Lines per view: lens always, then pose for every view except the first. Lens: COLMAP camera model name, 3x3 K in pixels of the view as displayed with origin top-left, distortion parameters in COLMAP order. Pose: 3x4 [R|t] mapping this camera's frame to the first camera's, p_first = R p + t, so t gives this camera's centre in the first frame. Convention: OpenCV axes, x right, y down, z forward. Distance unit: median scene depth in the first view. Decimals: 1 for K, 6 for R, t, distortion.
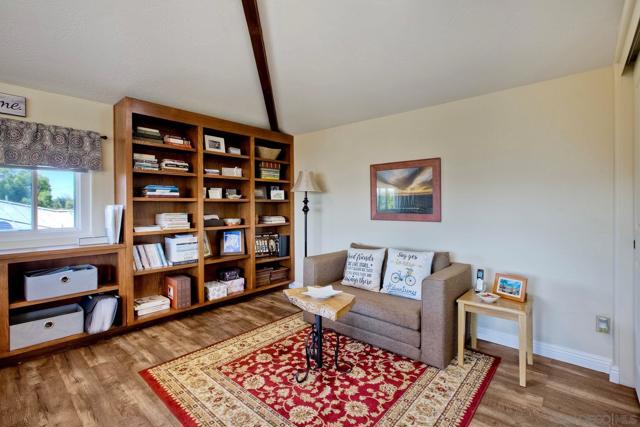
lens RADIAL K [[294.7, 0, 318.8], [0, 294.7, 209.2], [0, 0, 1]] dist [-0.009194, 0.001958]
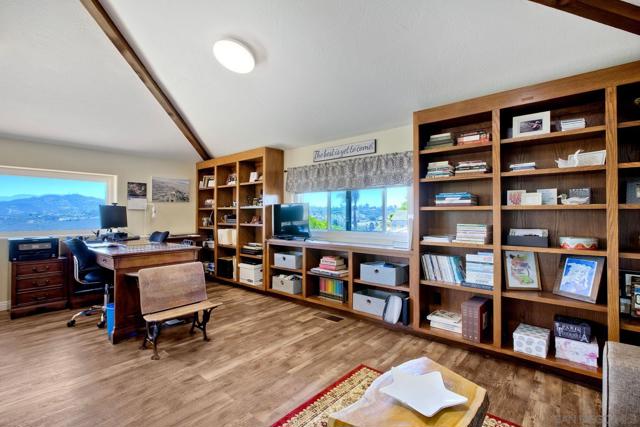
lens RADIAL K [[294.7, 0, 319.2], [0, 294.7, 211.8], [0, 0, 1]] dist [-0.009194, 0.001958]
pose [[0.021895, 0.000213, -0.999760, 0.359813], [-0.011291, 0.999936, -0.000035, -0.018219], [0.999697, 0.011289, 0.021896, 0.577141]]
